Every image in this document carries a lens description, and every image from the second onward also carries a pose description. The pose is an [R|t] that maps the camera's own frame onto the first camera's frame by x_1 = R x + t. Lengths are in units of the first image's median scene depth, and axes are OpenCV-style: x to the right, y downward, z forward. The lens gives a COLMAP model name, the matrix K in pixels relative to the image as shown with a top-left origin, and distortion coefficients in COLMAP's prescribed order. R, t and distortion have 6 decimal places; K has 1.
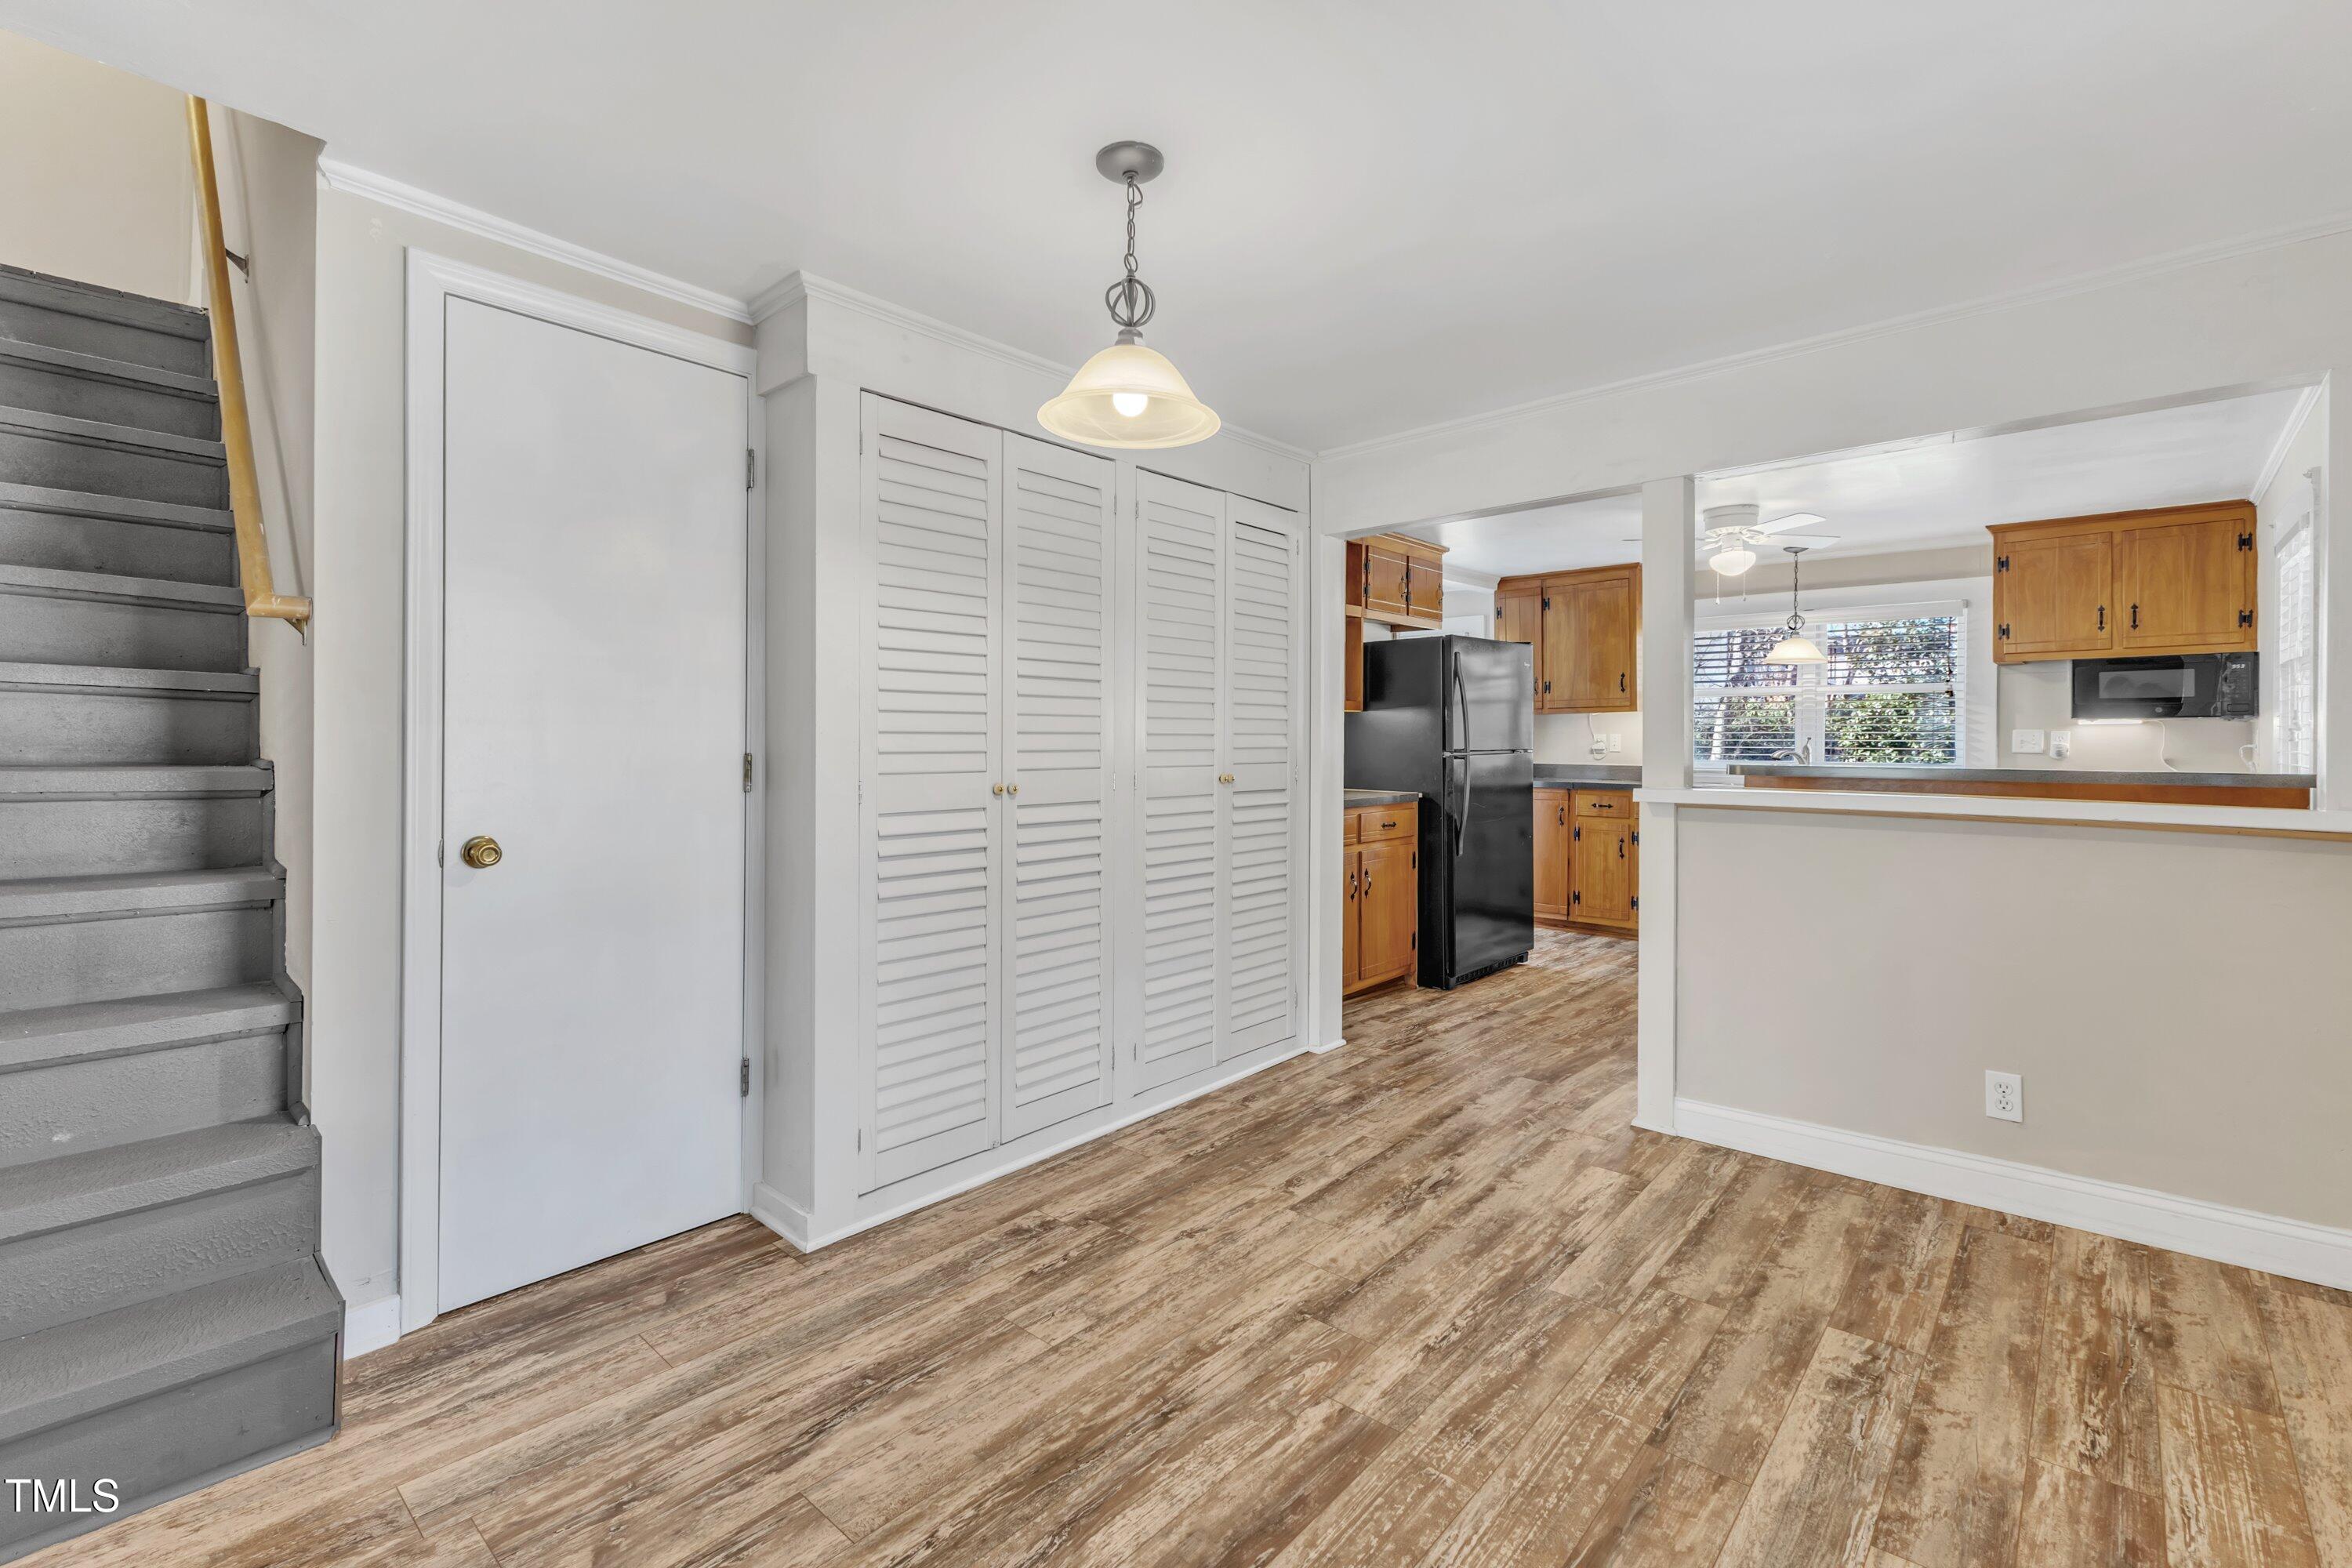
lens RADIAL K [[1012.4, 0, 1176.0], [0, 1012.4, 784.0], [0, 0, 1]] dist [0.000400, -0.000083]
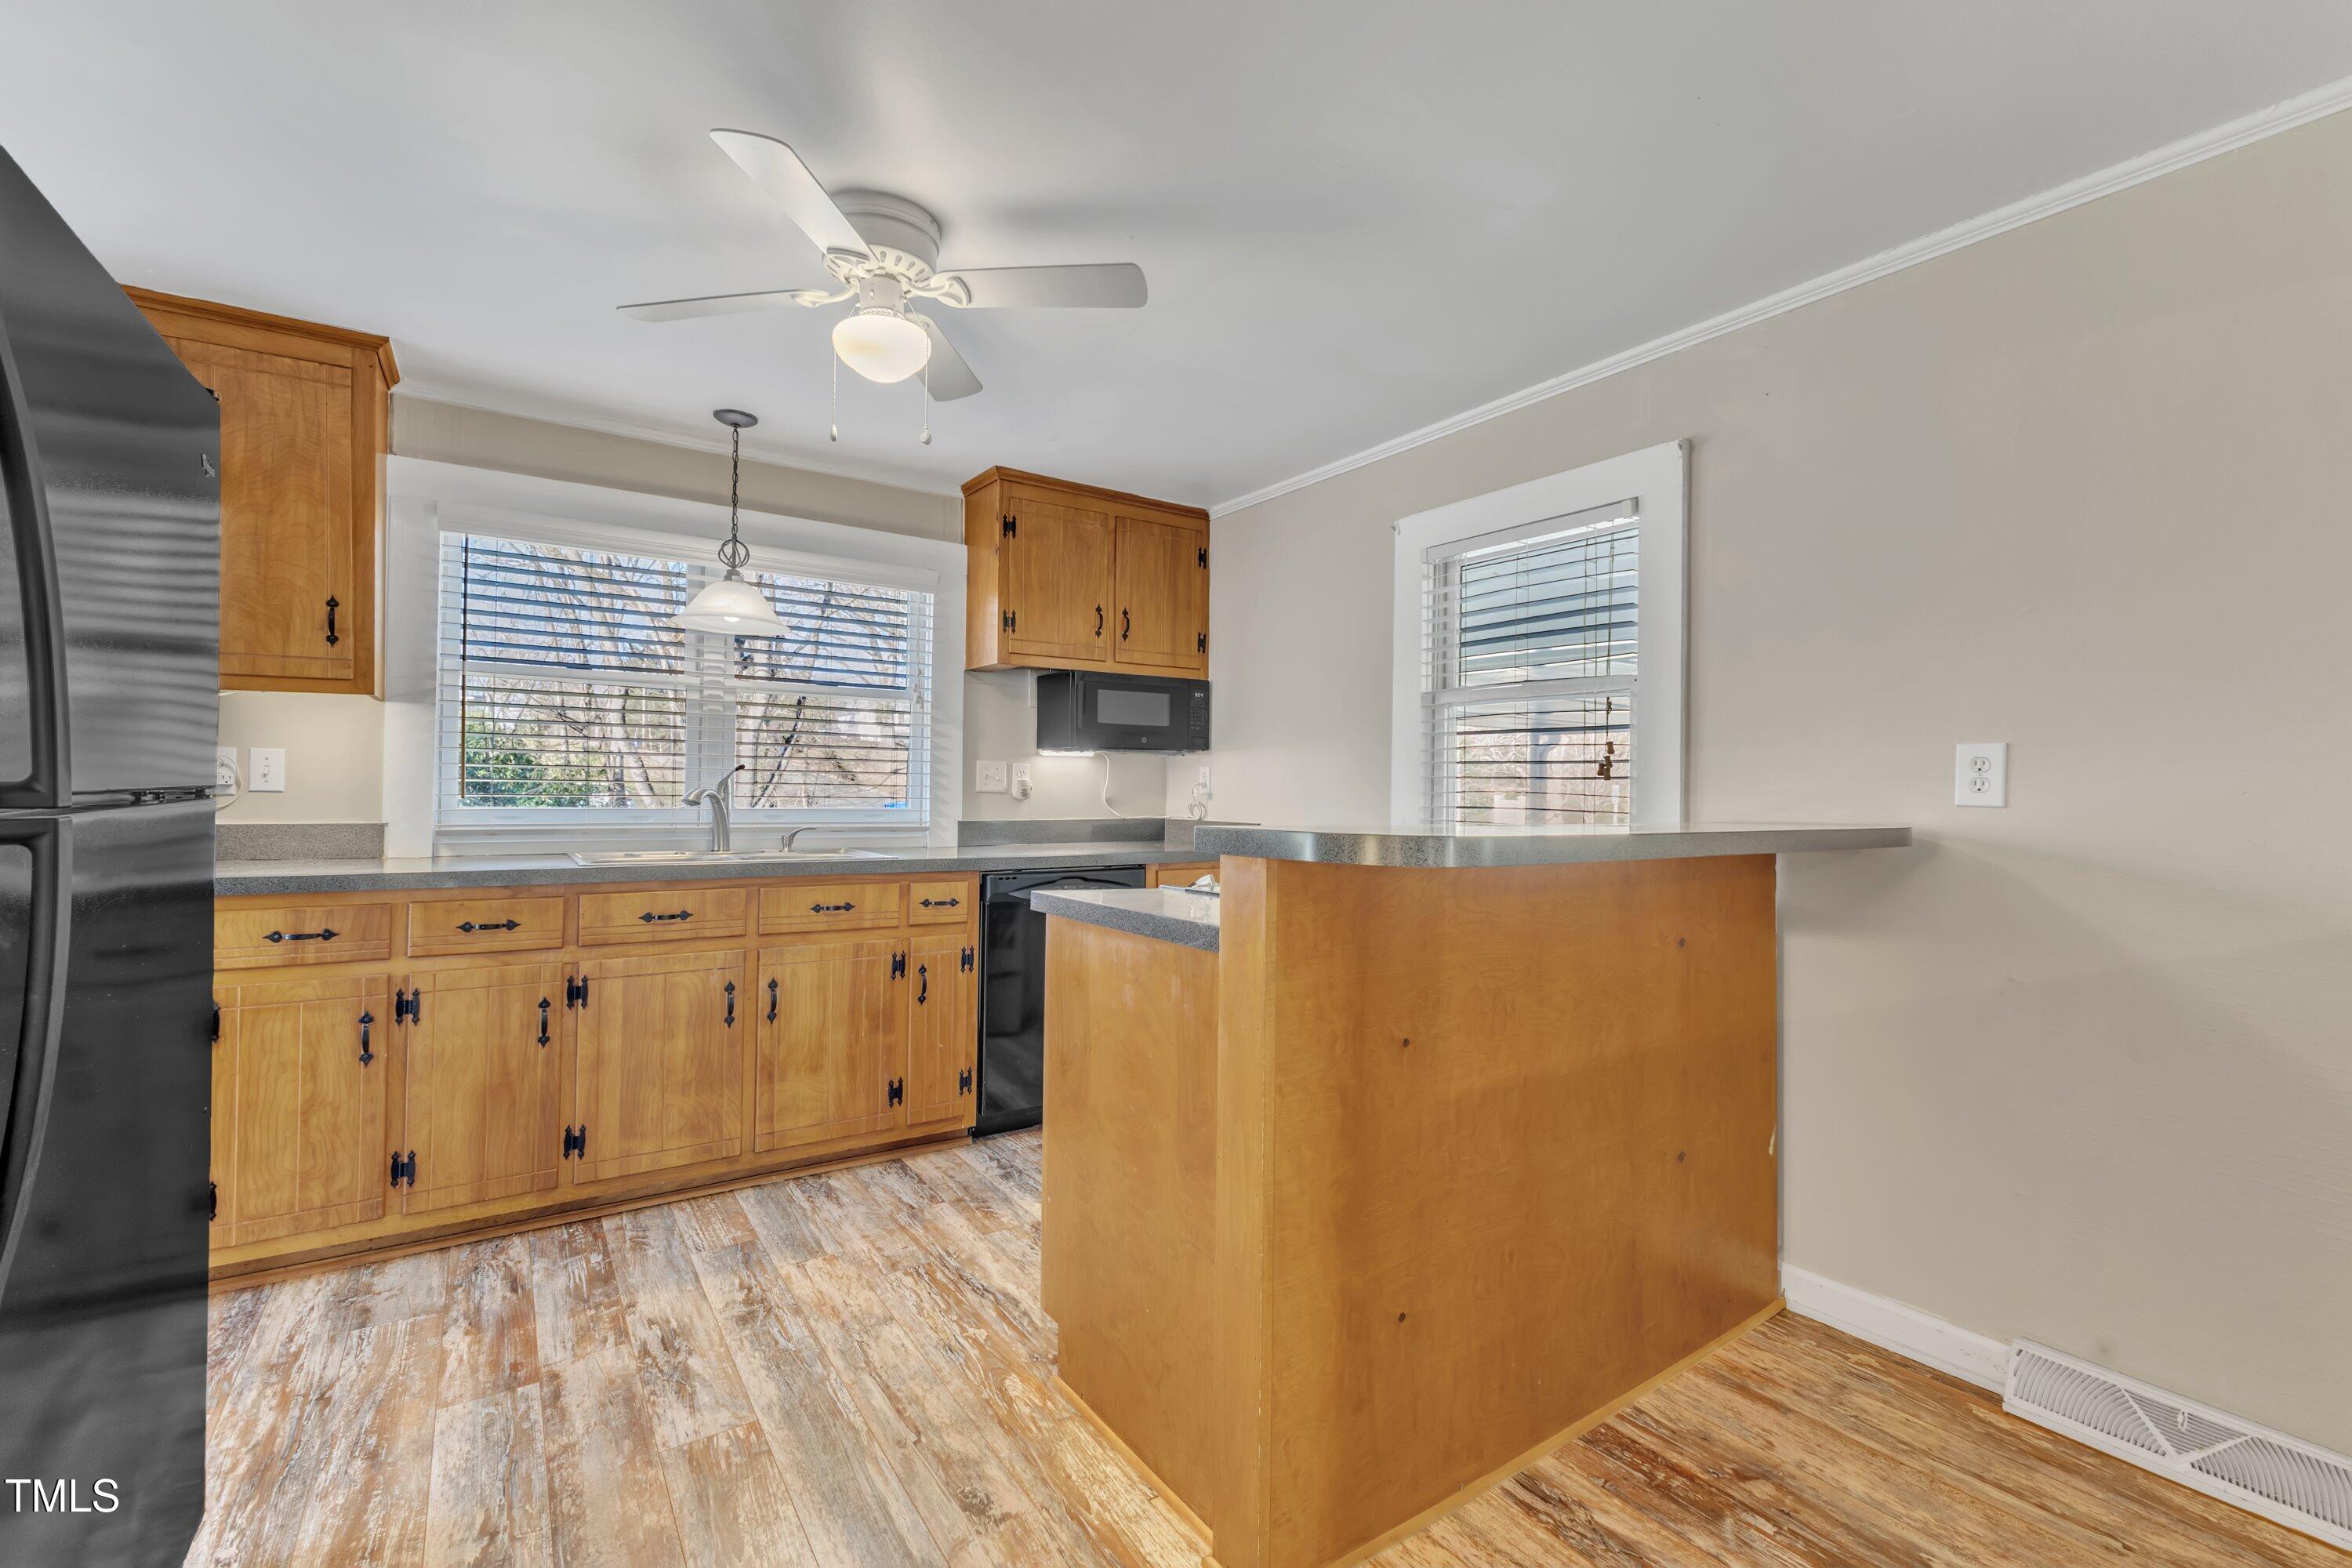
lens RADIAL K [[1012.4, 0, 1176.0], [0, 1012.4, 784.0], [0, 0, 1]] dist [0.000400, -0.000083]
pose [[0.217654, 0.003175, 0.976021, 0.157817], [0.032861, 0.999404, -0.010579, -0.026416], [-0.975473, 0.034376, 0.217420, 0.767070]]
